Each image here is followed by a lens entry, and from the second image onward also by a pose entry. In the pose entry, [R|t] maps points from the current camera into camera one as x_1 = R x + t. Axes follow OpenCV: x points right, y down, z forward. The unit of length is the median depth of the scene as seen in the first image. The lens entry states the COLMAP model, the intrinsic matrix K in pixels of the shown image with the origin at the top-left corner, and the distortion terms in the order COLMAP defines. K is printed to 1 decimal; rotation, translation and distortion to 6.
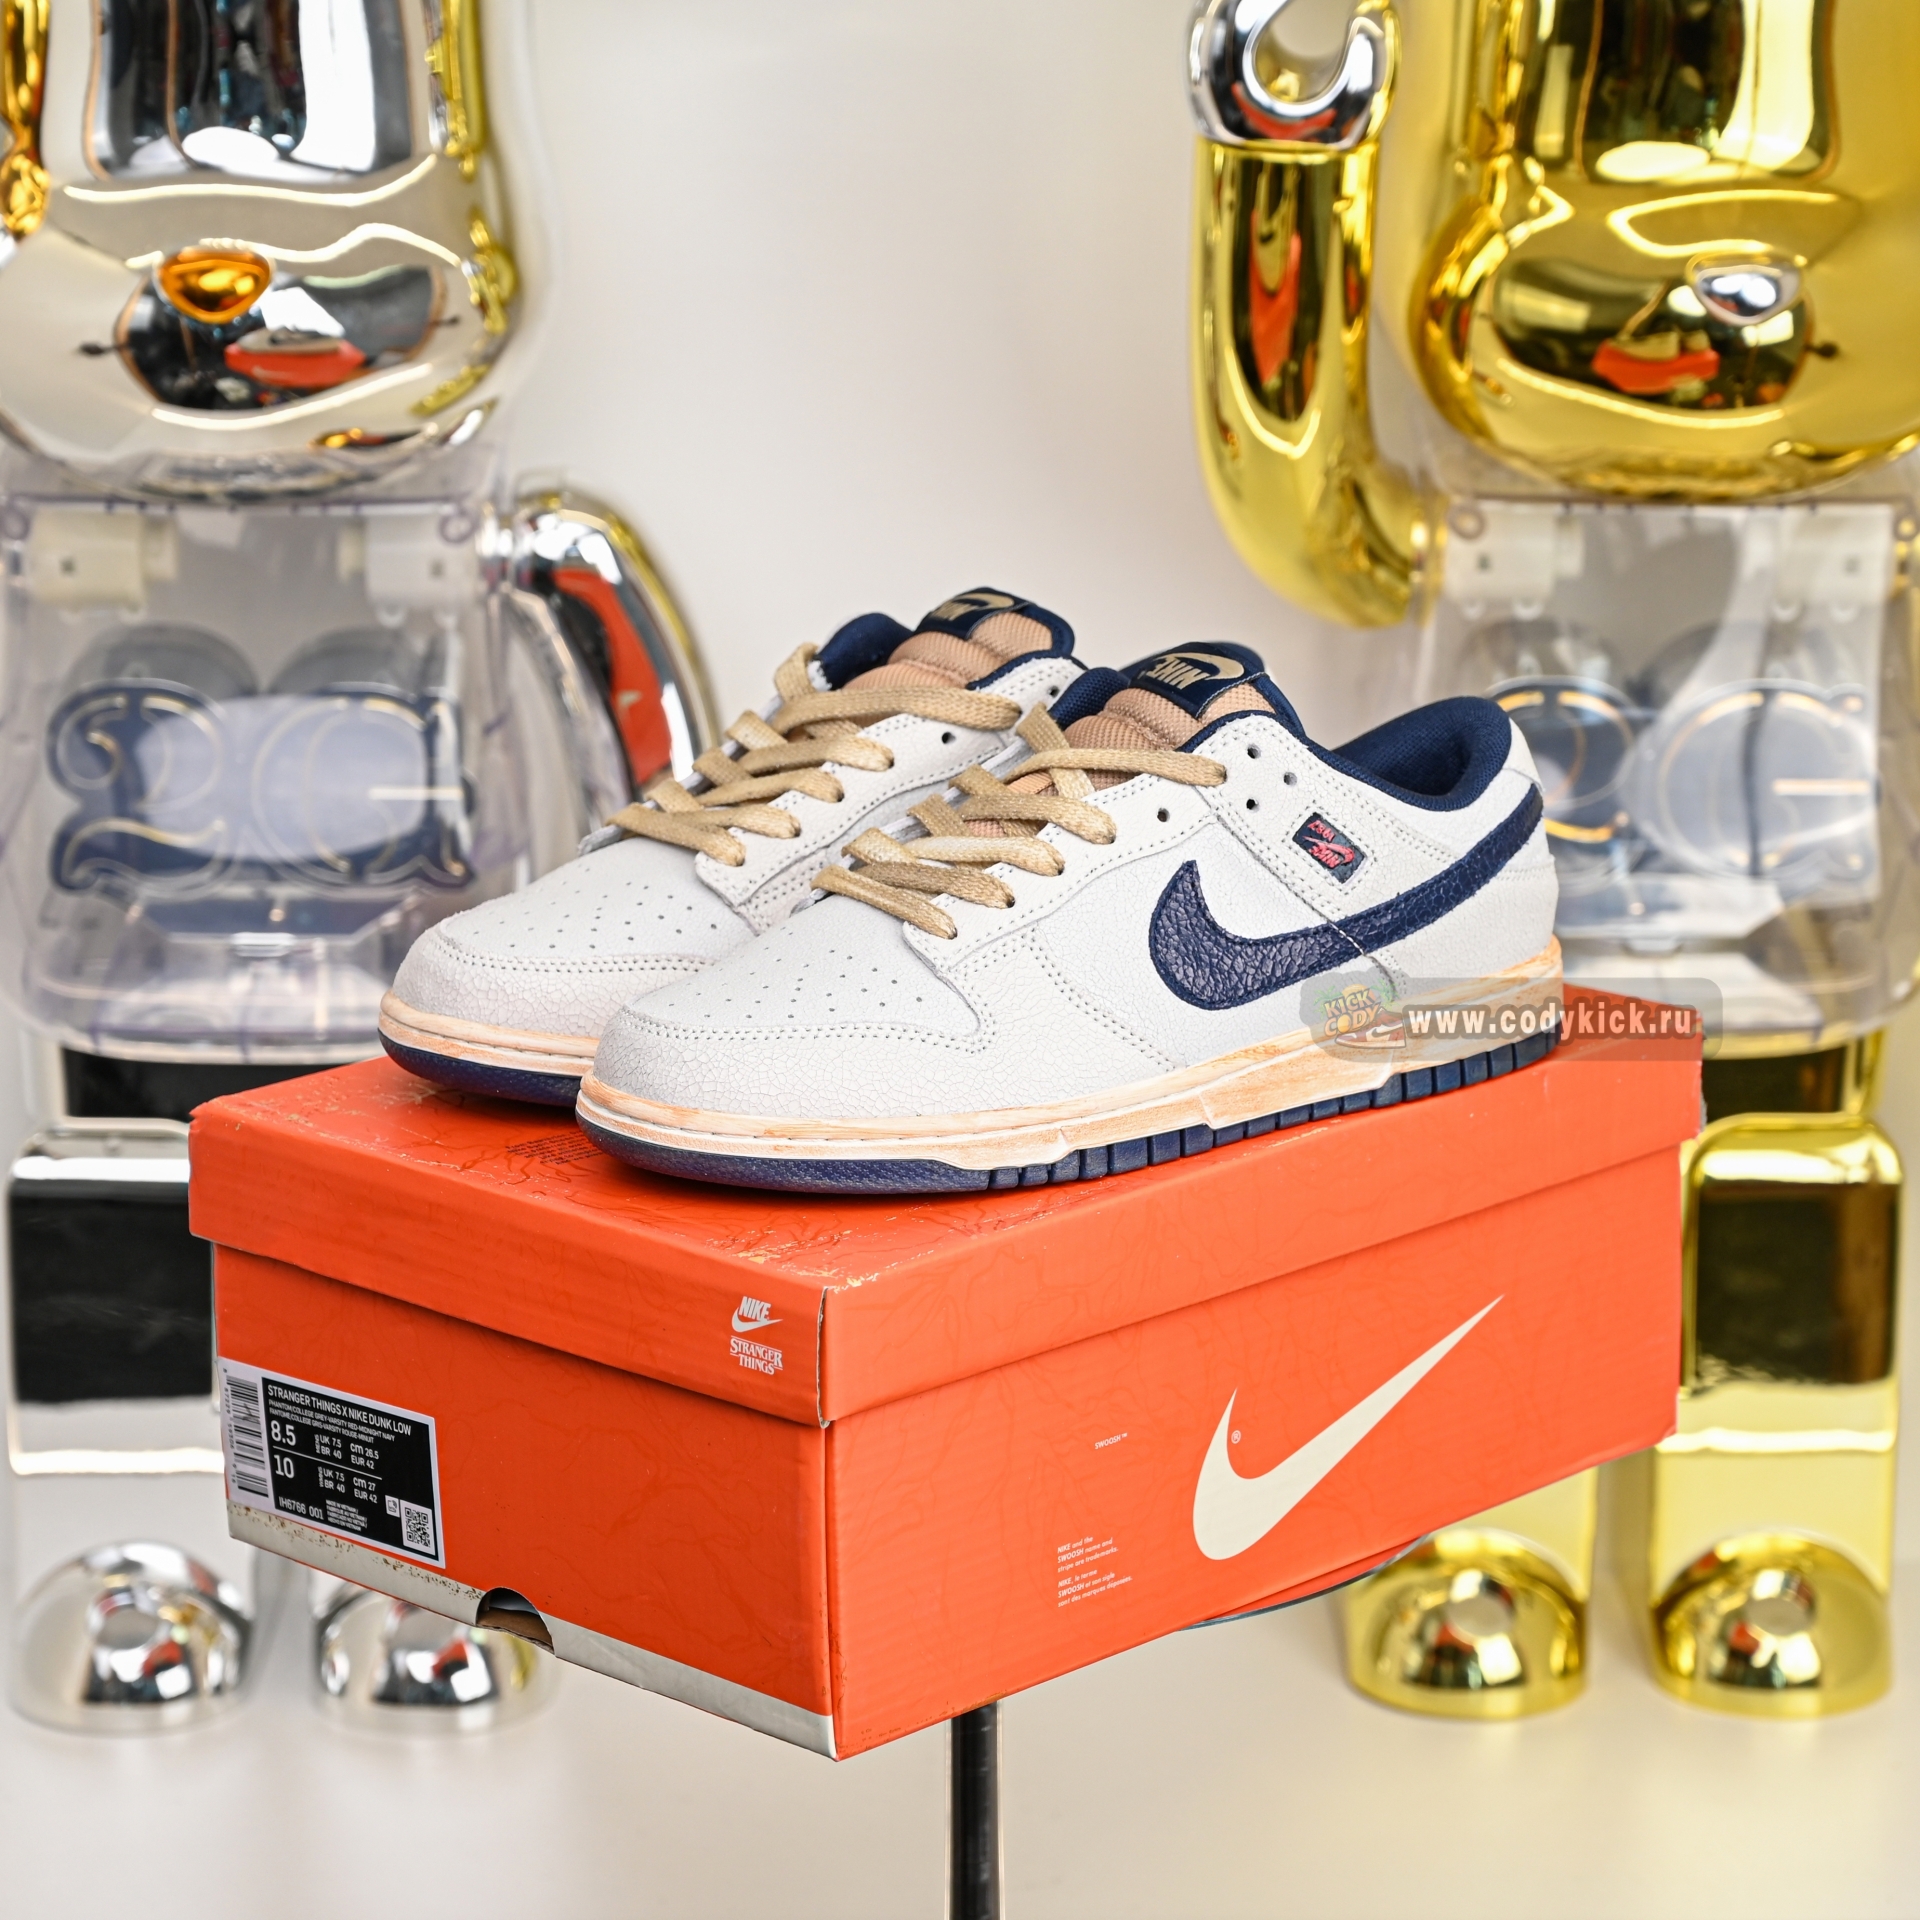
lens RADIAL K [[6518.2, 0, 965.6], [0, 6518.2, 960.4], [0, 0, 1]] dist [0.535792, 0.000000]
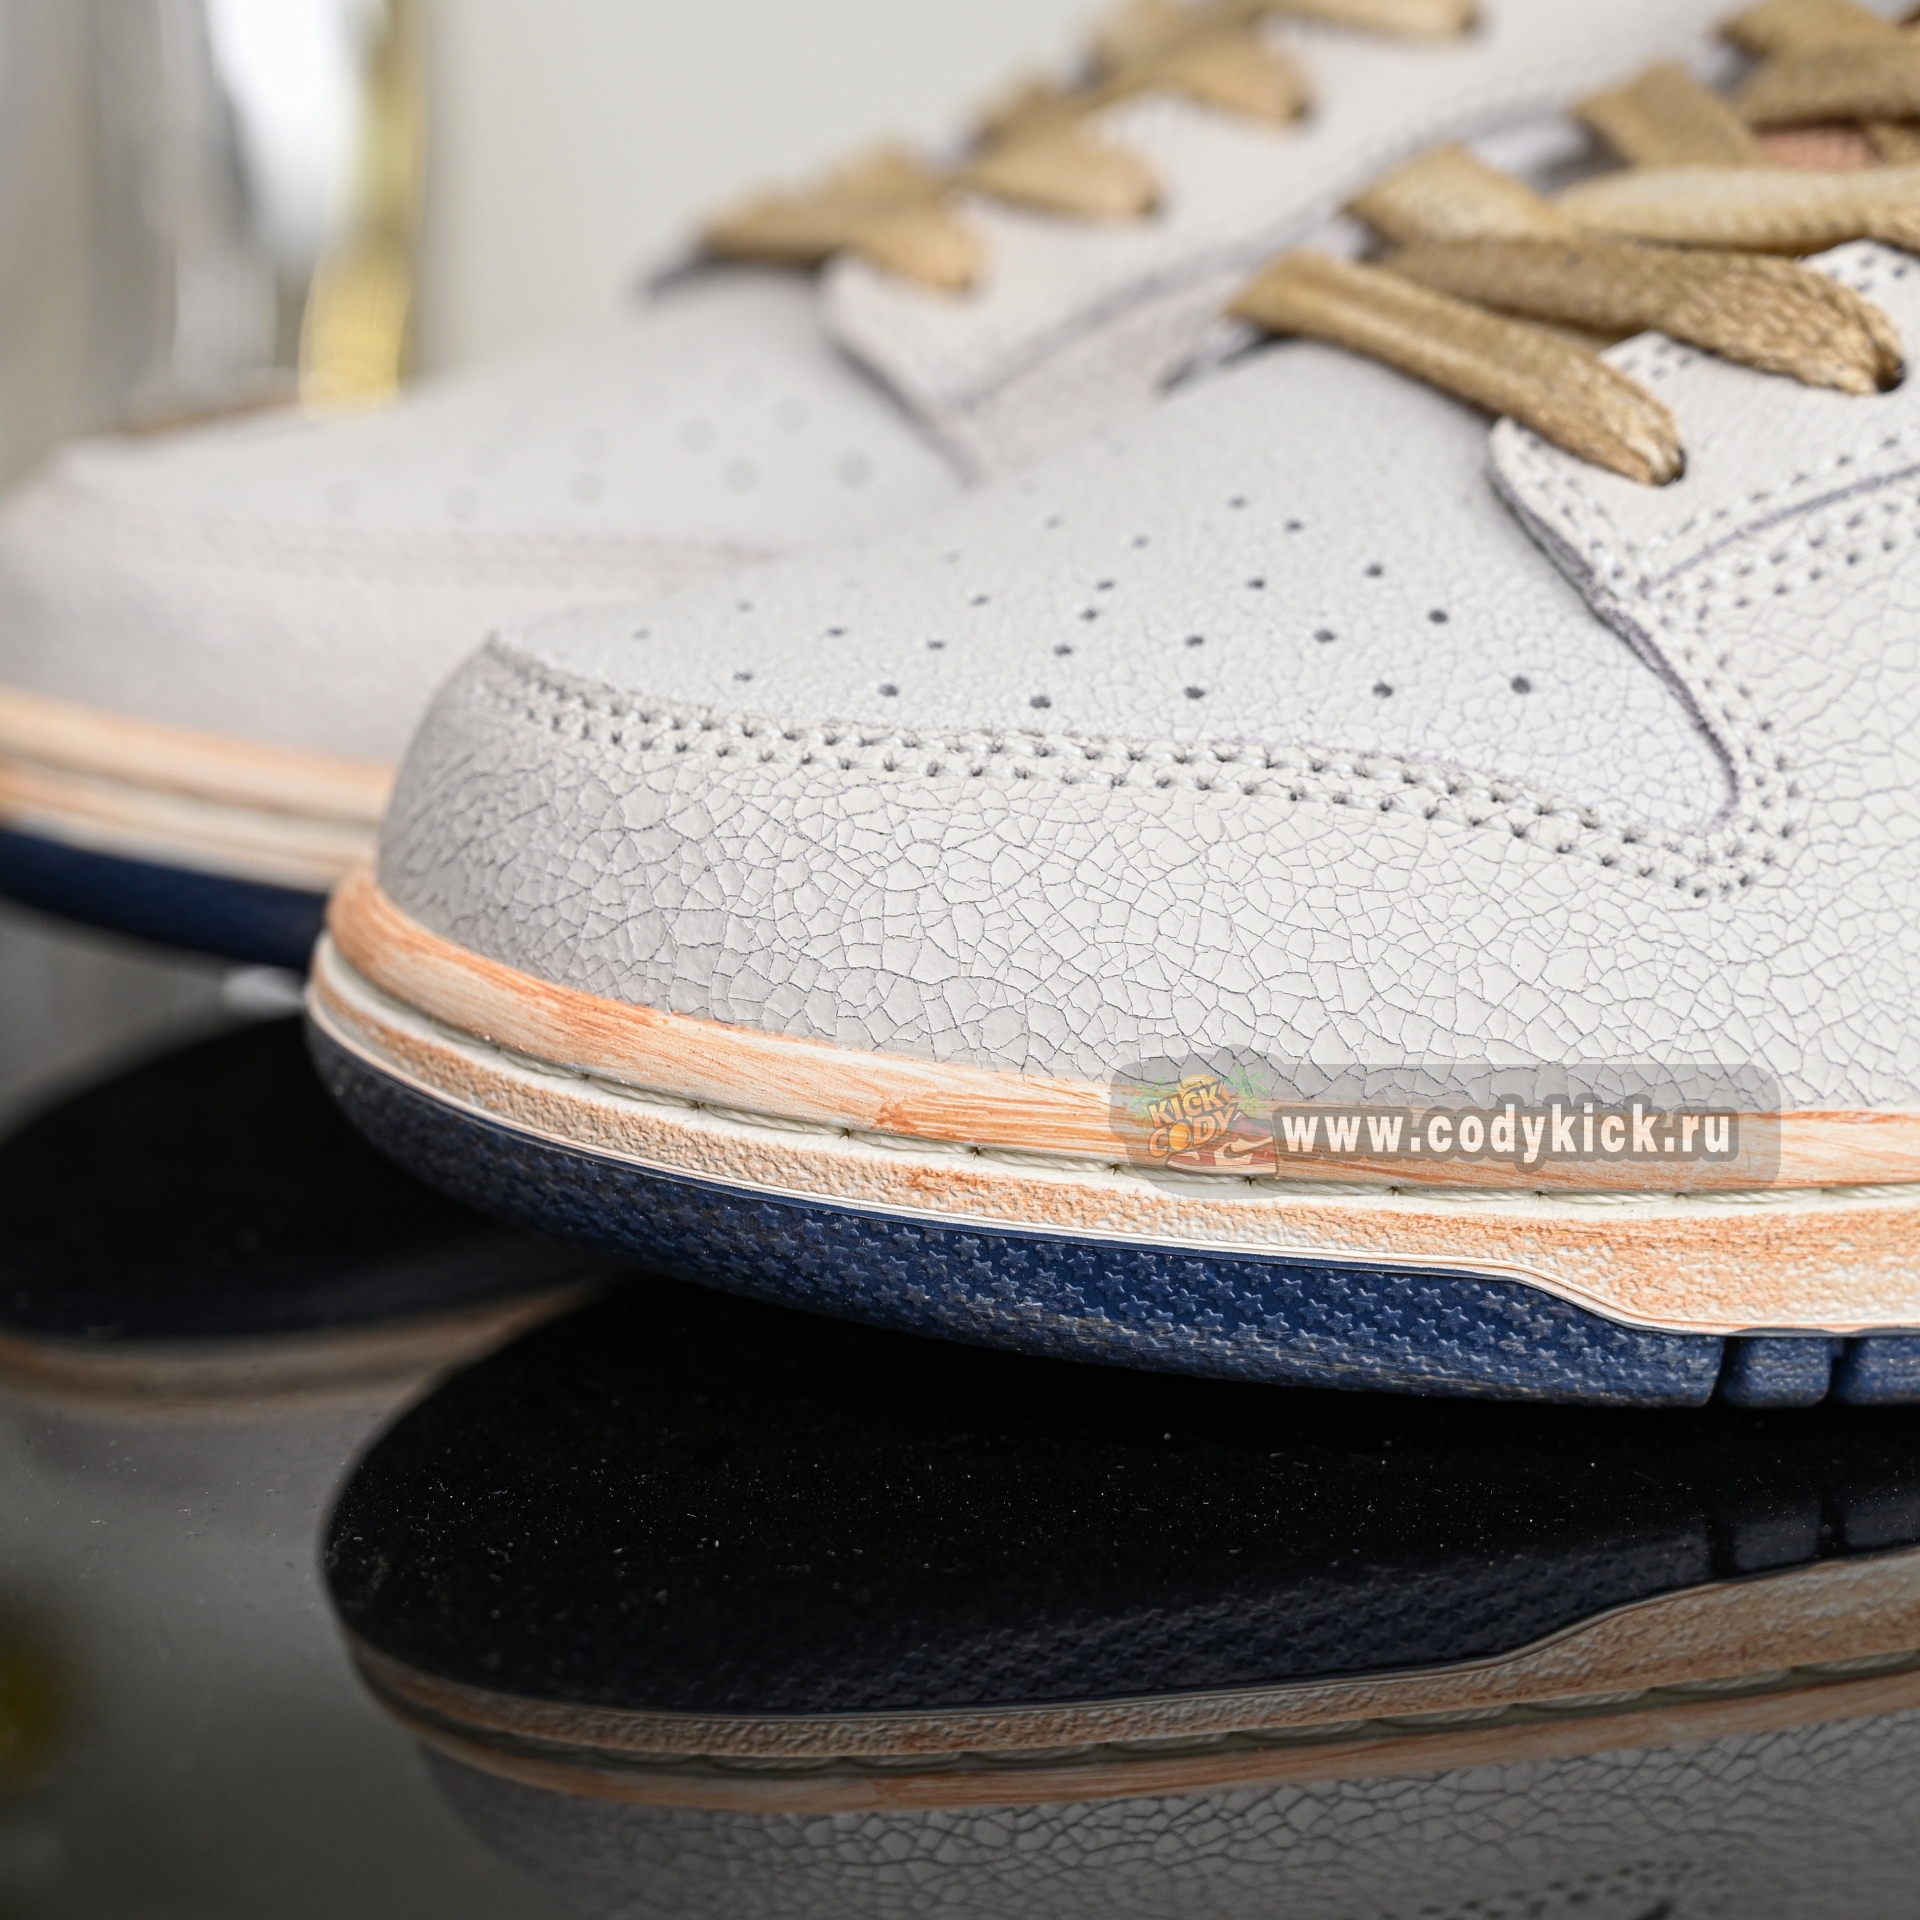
lens RADIAL K [[5042.3, 0, 959.3], [0, 5042.3, 961.2], [0, 0, 1]] dist [-0.016582, 0.000000]
pose [[0.982880, 0.087343, -0.162228, 0.005019], [-0.087012, 0.996165, 0.009160, 0.017697], [0.162406, 0.005112, 0.986711, 0.790811]]
